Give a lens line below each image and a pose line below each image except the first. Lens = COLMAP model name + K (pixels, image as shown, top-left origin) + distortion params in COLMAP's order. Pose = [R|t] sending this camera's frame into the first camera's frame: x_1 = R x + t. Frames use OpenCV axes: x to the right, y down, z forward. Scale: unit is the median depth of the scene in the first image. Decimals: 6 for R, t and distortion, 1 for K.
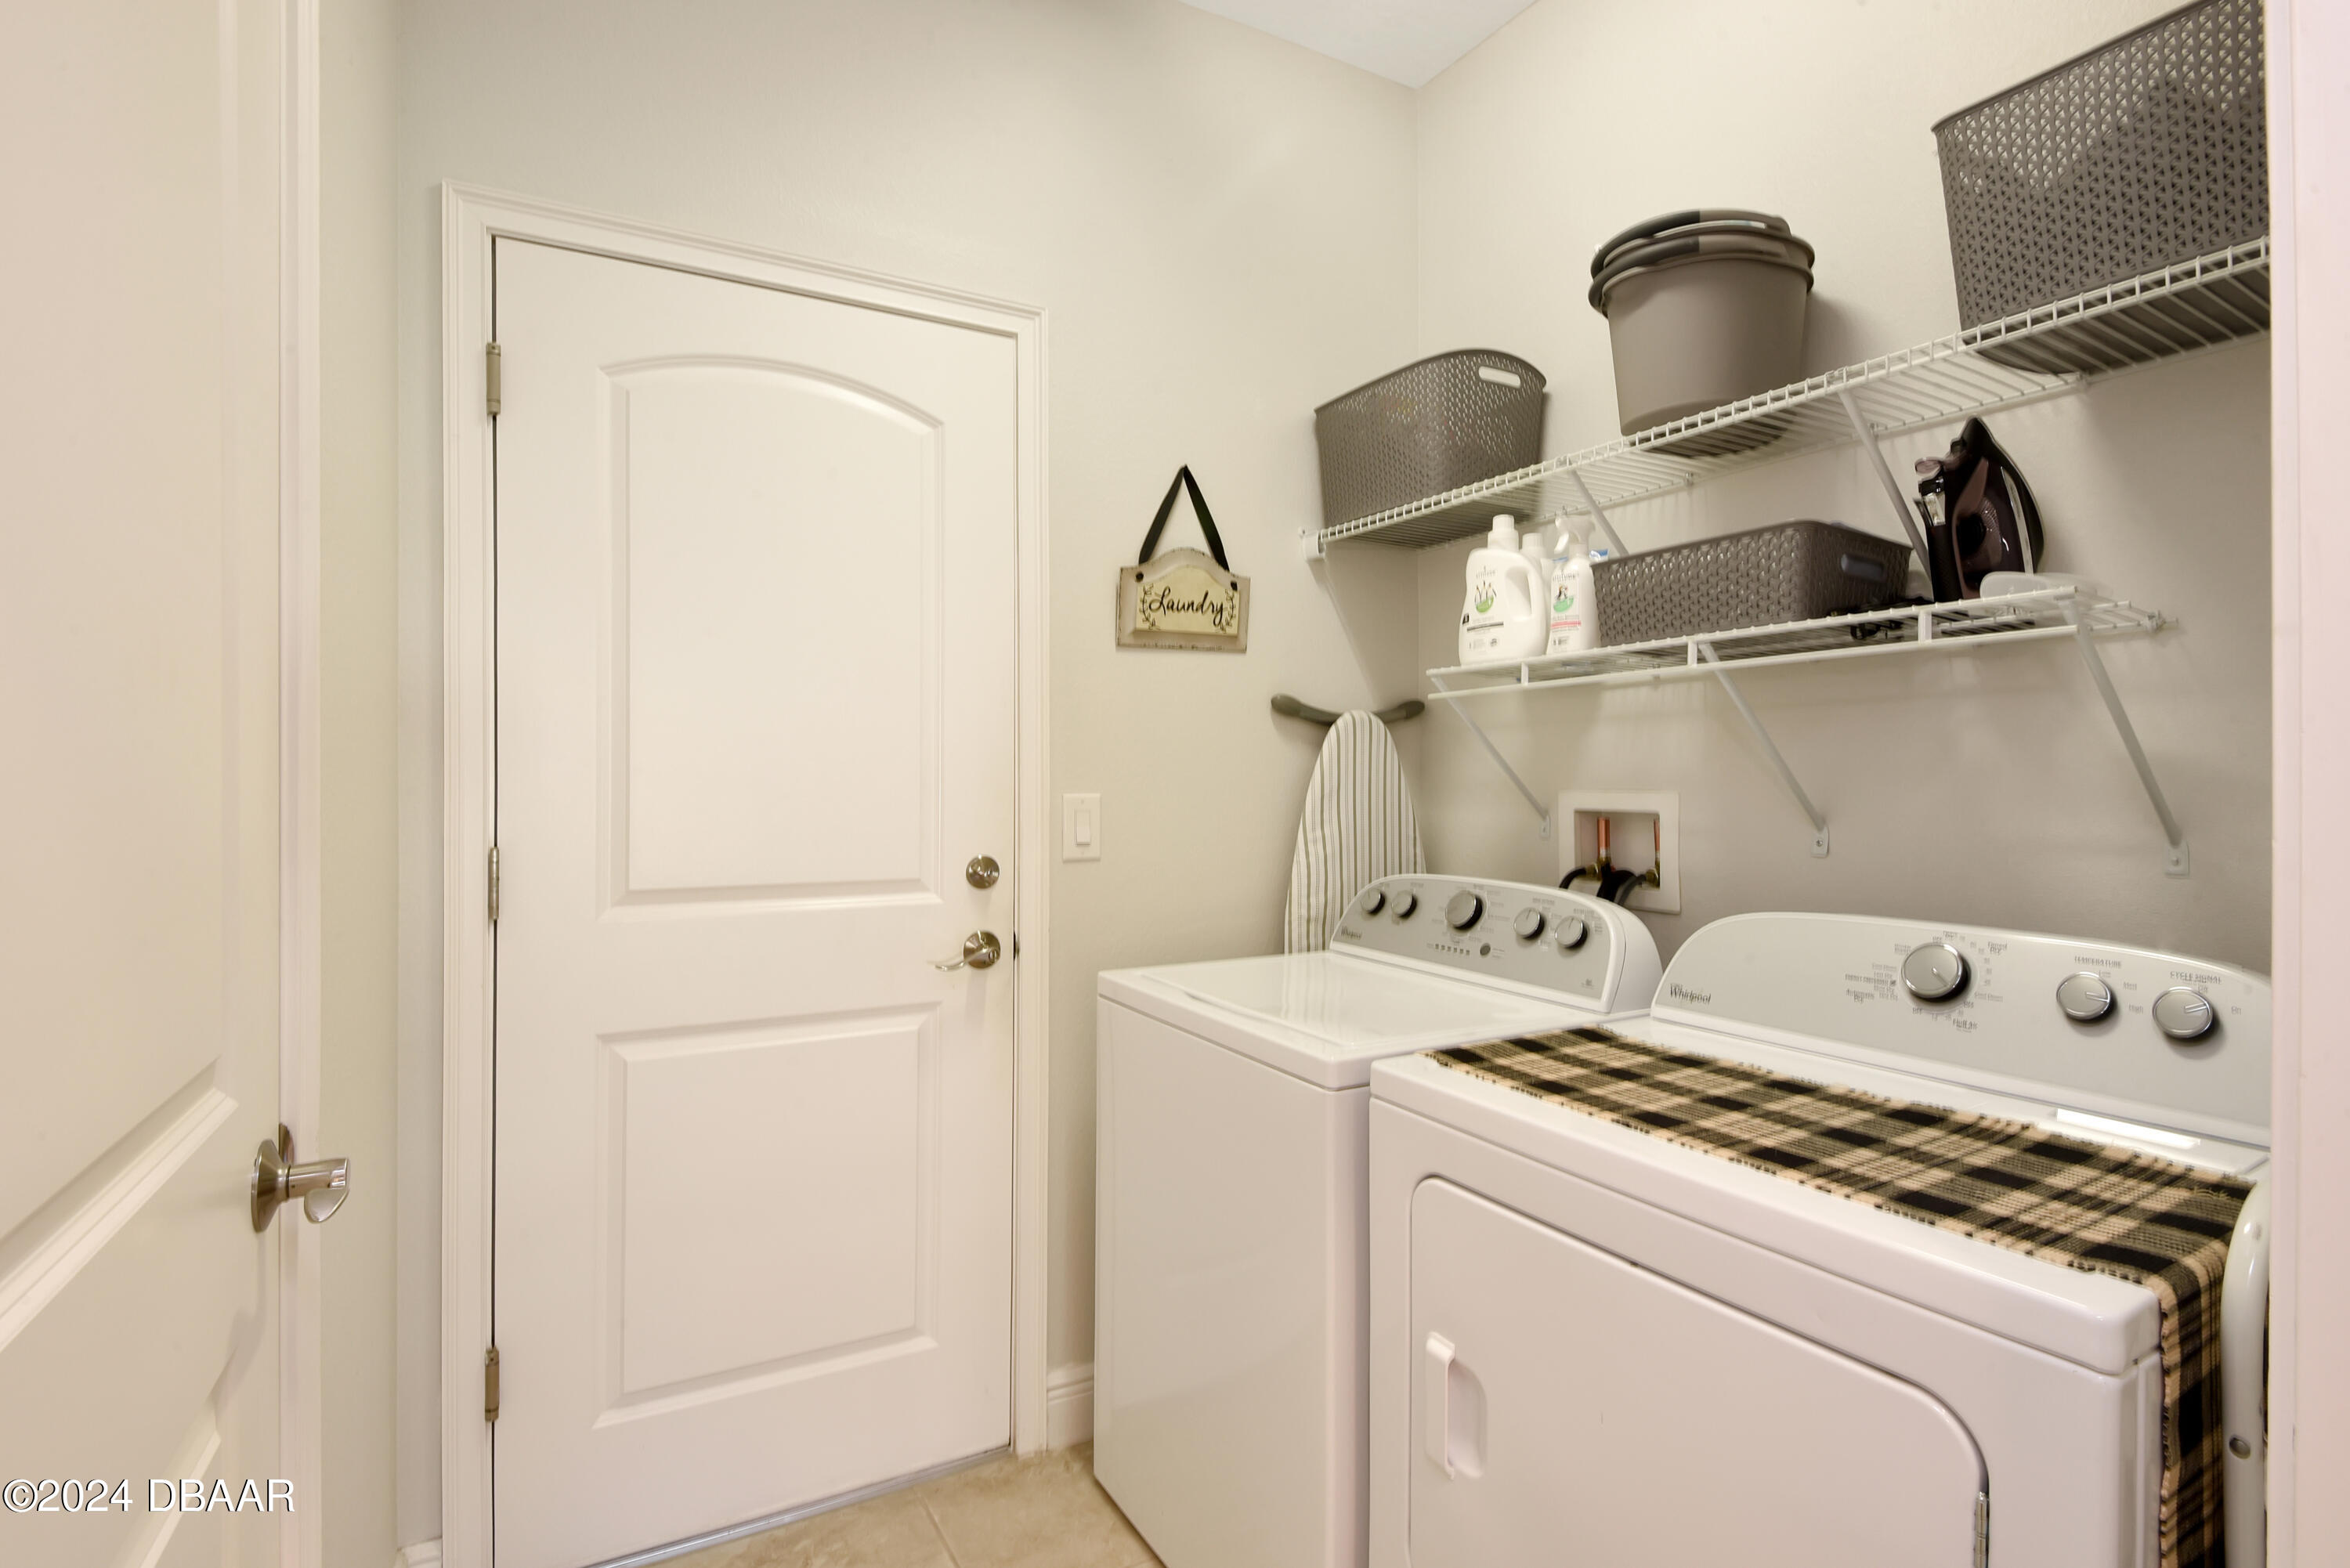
lens RADIAL K [[944.8, 0, 1175.7], [0, 944.8, 793.1], [0, 0, 1]] dist [-0.000366, -0.006076]
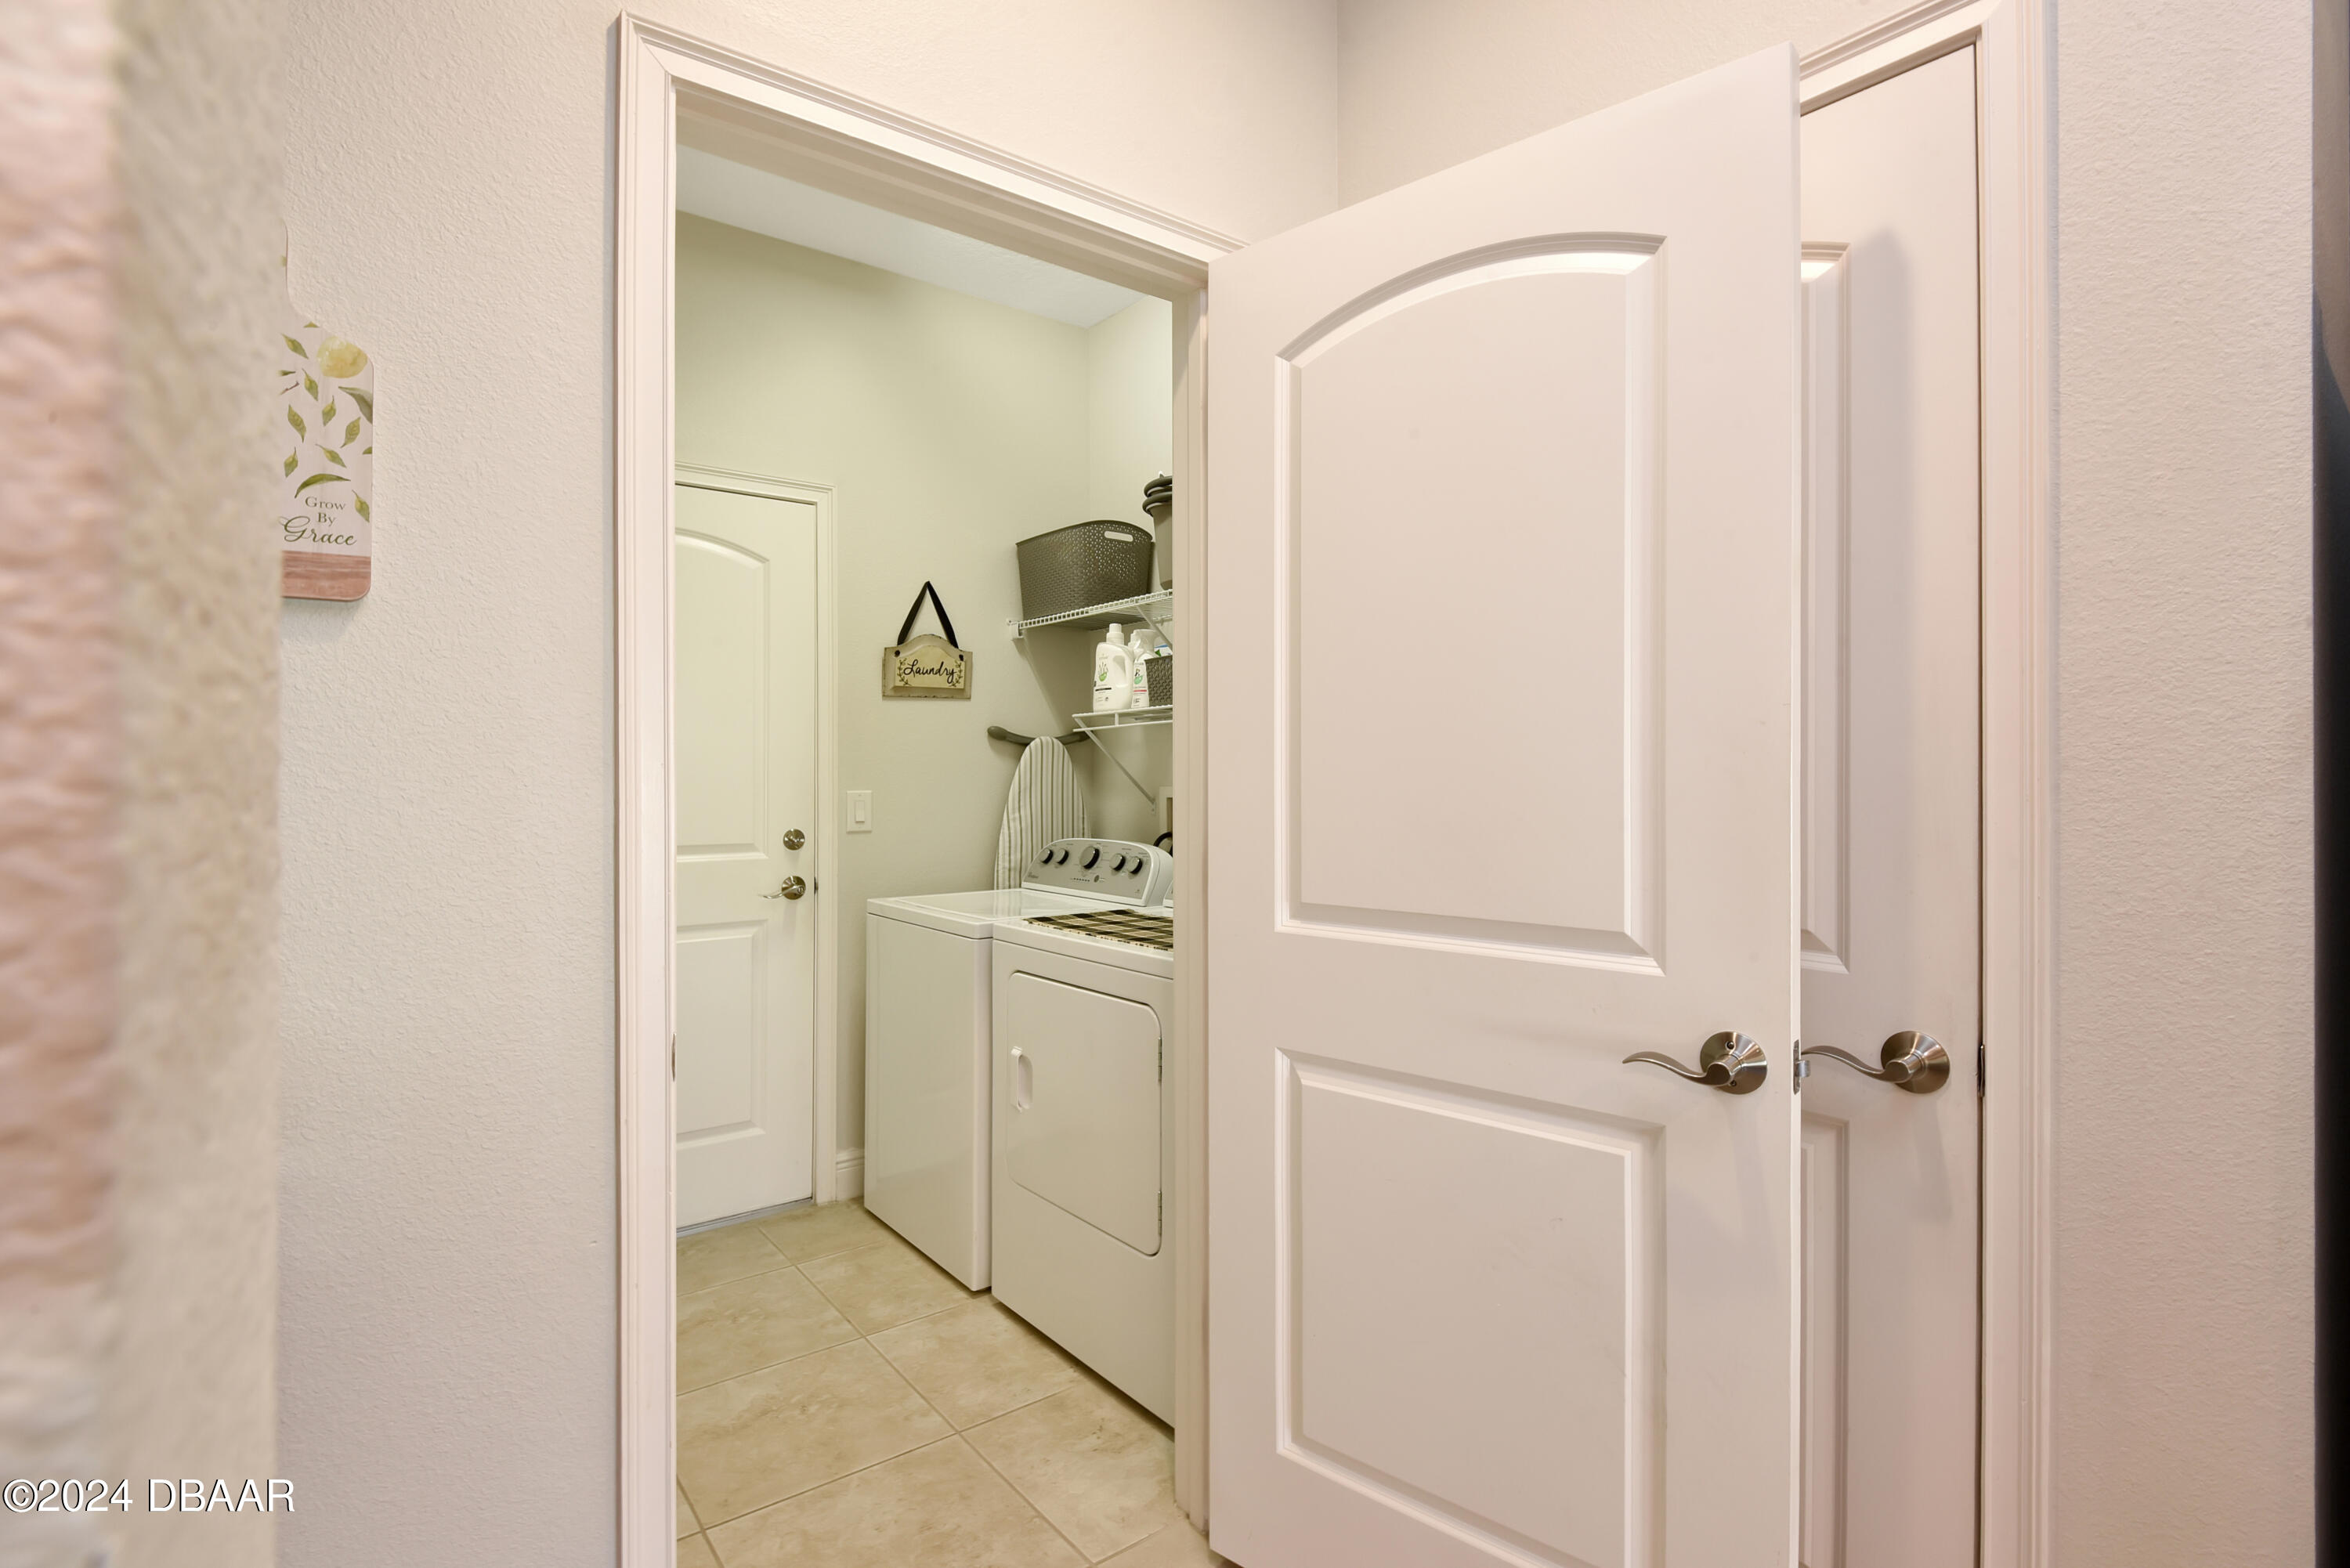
lens RADIAL K [[1099.4, 0, 1198.2], [0, 1099.4, 778.0], [0, 0, 1]] dist [0.001408, -0.023104]
pose [[0.991974, -0.006060, 0.126300, 0.228454], [0.009144, 0.999674, -0.023845, 0.029253], [-0.126115, 0.024809, 0.991705, -0.889477]]
